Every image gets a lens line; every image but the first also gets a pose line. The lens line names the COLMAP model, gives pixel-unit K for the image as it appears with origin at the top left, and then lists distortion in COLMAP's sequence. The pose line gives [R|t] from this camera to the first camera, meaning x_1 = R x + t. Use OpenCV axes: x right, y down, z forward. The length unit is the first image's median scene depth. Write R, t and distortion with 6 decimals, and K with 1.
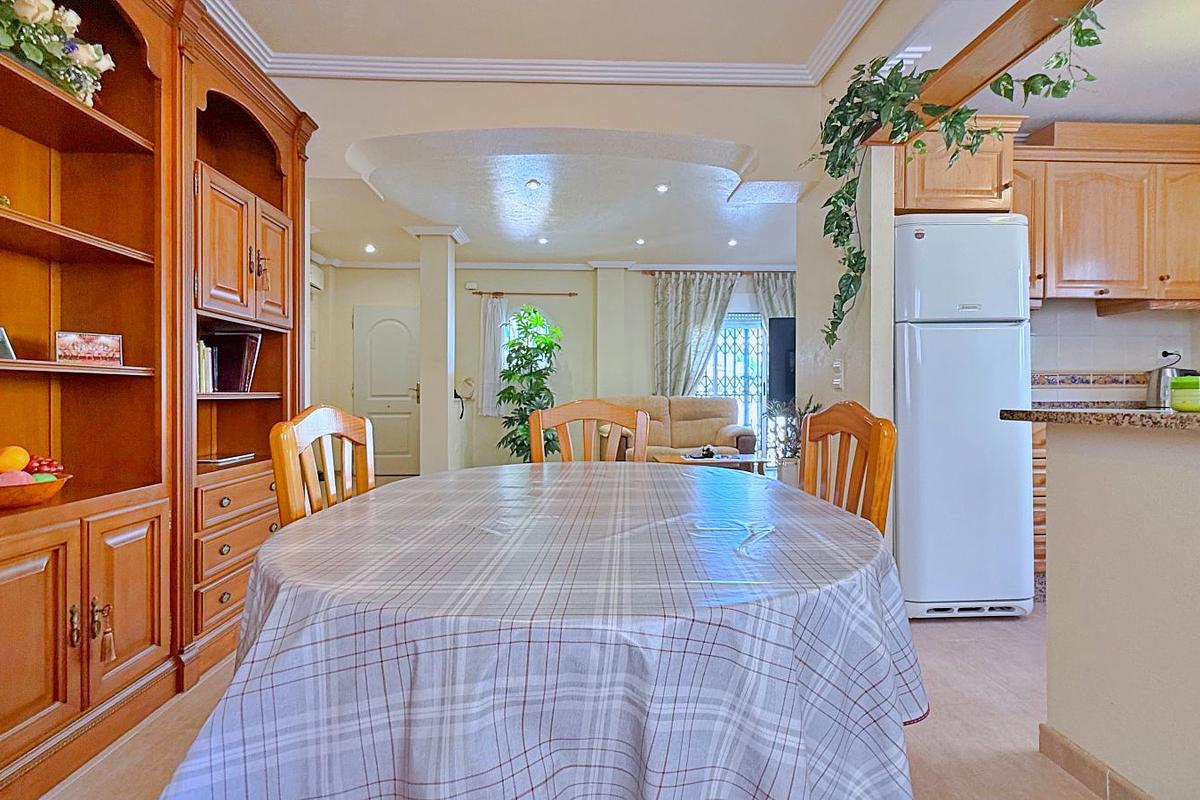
lens RADIAL K [[564.6, 0, 599.3], [0, 564.6, 400.8], [0, 0, 1]] dist [-0.001591, -0.000461]
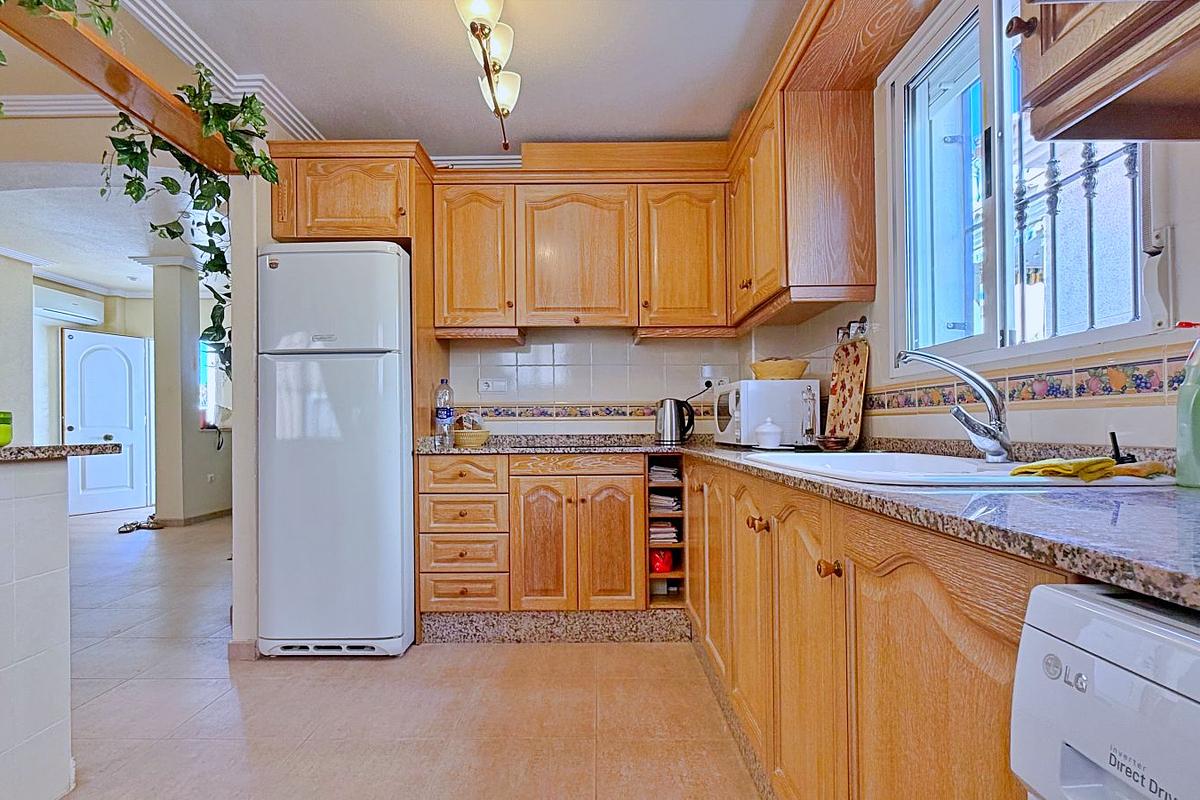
lens RADIAL K [[598.7, 0, 597.9], [0, 598.7, 429.8], [0, 0, 1]] dist [0.001272, 0.000086]
pose [[0.998943, 0.001354, -0.045941, 0.971203], [-0.001594, 0.999985, -0.005178, -0.001297], [0.045933, 0.005246, 0.998931, -0.010194]]
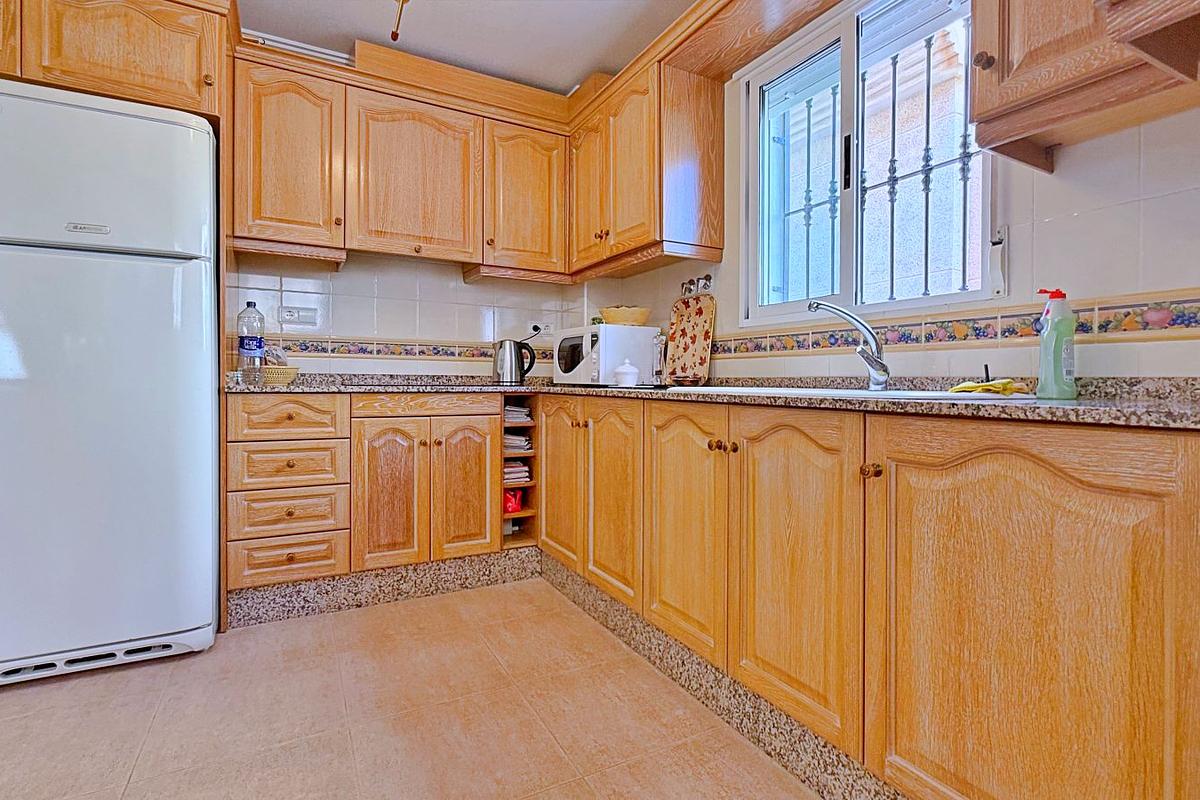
lens RADIAL K [[571.5, 0, 604.8], [0, 571.5, 388.4], [0, 0, 1]] dist [0.000312, 0.000269]
pose [[0.896825, 0.009978, 0.442274, 0.758102], [-0.011327, 0.999936, 0.000408, 0.021319], [-0.442241, -0.005376, 0.896880, 0.066851]]
